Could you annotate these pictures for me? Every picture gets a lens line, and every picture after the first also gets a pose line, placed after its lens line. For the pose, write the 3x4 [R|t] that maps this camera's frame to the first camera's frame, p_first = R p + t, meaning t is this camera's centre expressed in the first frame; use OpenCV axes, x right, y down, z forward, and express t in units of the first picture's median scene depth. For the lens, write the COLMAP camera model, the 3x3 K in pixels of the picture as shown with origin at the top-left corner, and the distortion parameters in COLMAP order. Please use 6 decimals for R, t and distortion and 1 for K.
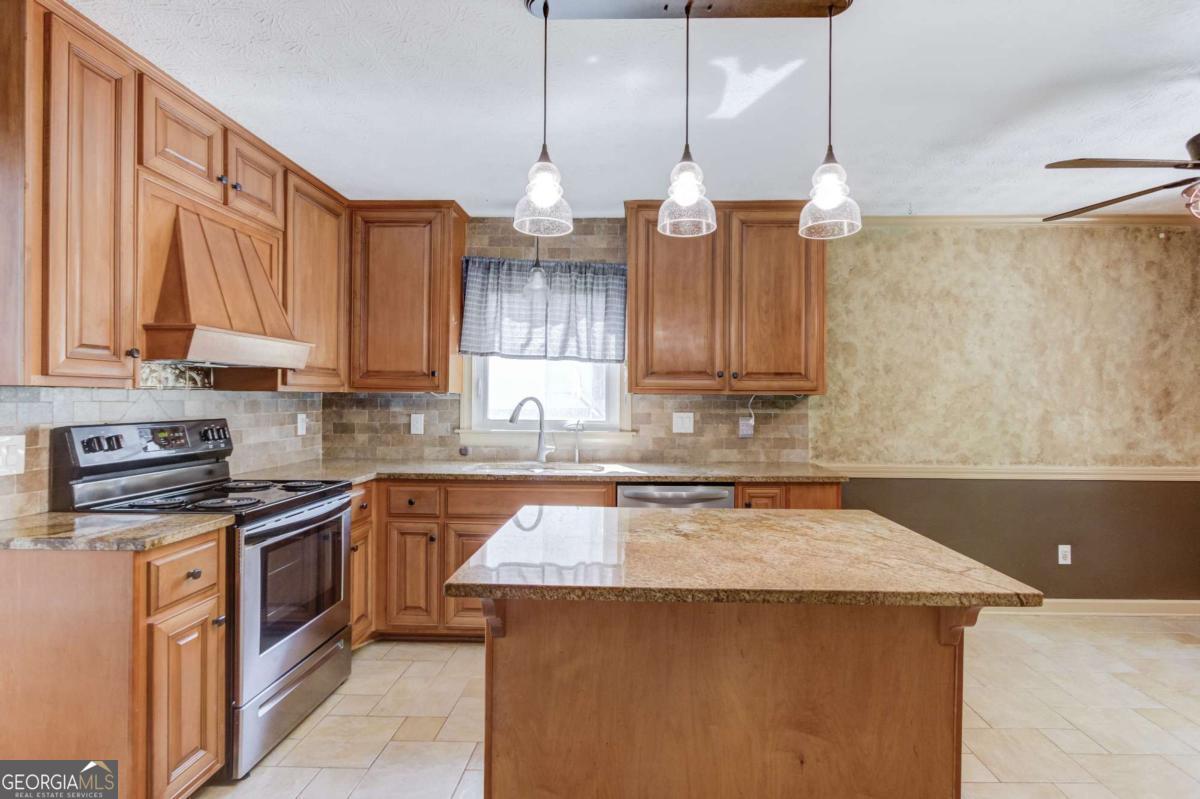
lens RADIAL K [[582.2, 0, 642.9], [0, 582.2, 392.2], [0, 0, 1]] dist [0.001285, 0.001765]
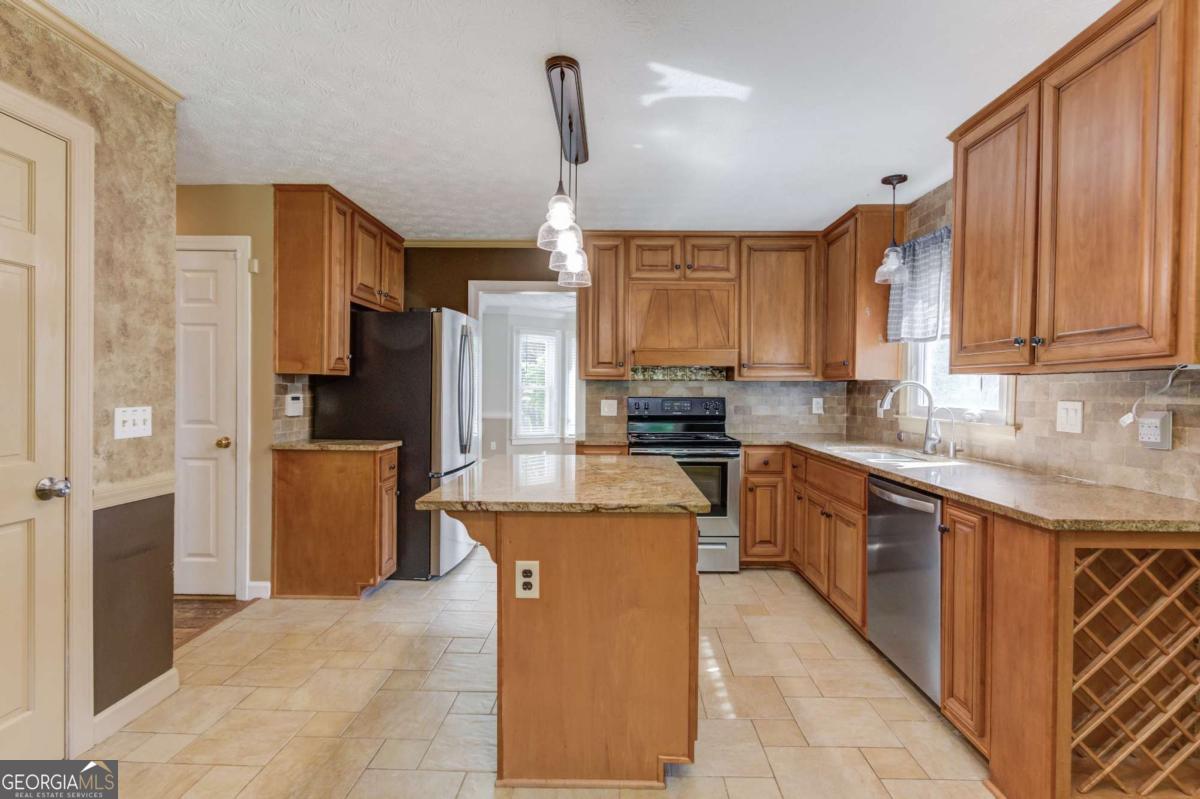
lens RADIAL K [[582.2, 0, 609.6], [0, 582.2, 395.9], [0, 0, 1]] dist [0.001285, 0.001765]
pose [[0.006961, 0.003981, -0.999968, 0.718850], [0.006267, 0.999972, 0.004025, 0.022798], [0.999956, -0.006295, 0.006936, 0.482859]]
